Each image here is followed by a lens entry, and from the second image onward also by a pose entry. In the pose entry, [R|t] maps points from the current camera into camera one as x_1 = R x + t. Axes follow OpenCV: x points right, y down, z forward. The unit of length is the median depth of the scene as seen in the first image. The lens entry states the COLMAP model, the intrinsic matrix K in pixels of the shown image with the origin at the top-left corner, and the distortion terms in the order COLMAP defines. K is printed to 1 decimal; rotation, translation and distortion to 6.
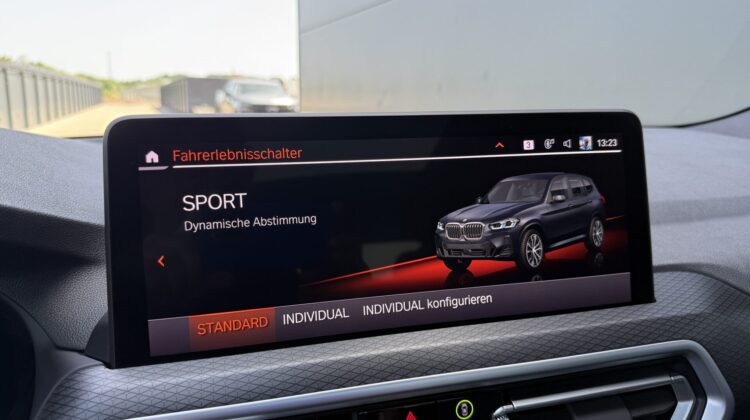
lens RADIAL K [[522.5, 0, 375.0], [0, 522.5, 210.0], [0, 0, 1]] dist [0.058470, -0.099444]
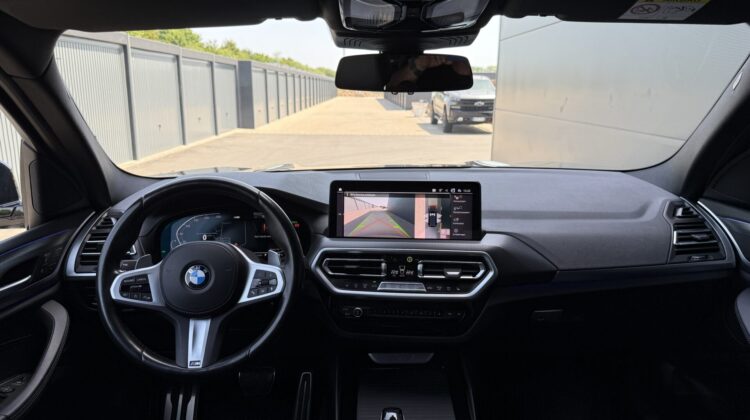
lens RADIAL K [[522.5, 0, 375.0], [0, 522.5, 210.0], [0, 0, 1]] dist [0.058470, -0.099444]
pose [[0.922100, 0.076762, -0.379261, 1.209268], [-0.068586, 0.997030, 0.035045, -0.083281], [0.380825, -0.006303, 0.924626, -2.324305]]
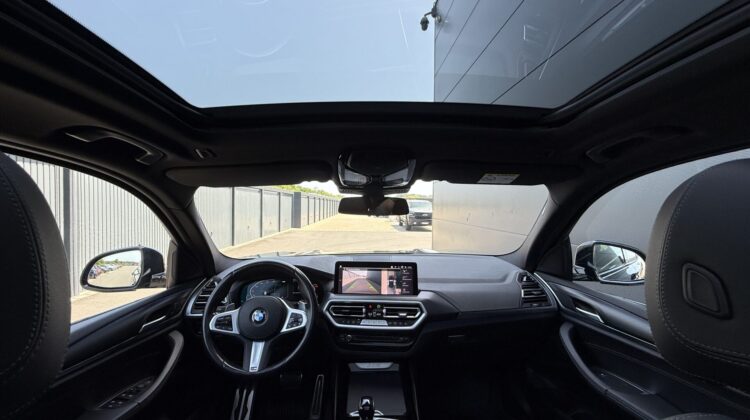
lens RADIAL K [[299.0, 0, 375.0], [0, 299.0, 210.0], [0, 0, 1]] dist [-0.003299, -0.000039]
pose [[0.927313, -0.000490, -0.374287, 1.418330], [-0.069150, 0.982560, -0.172608, -0.157517], [0.367844, 0.185943, 0.911107, -2.494573]]
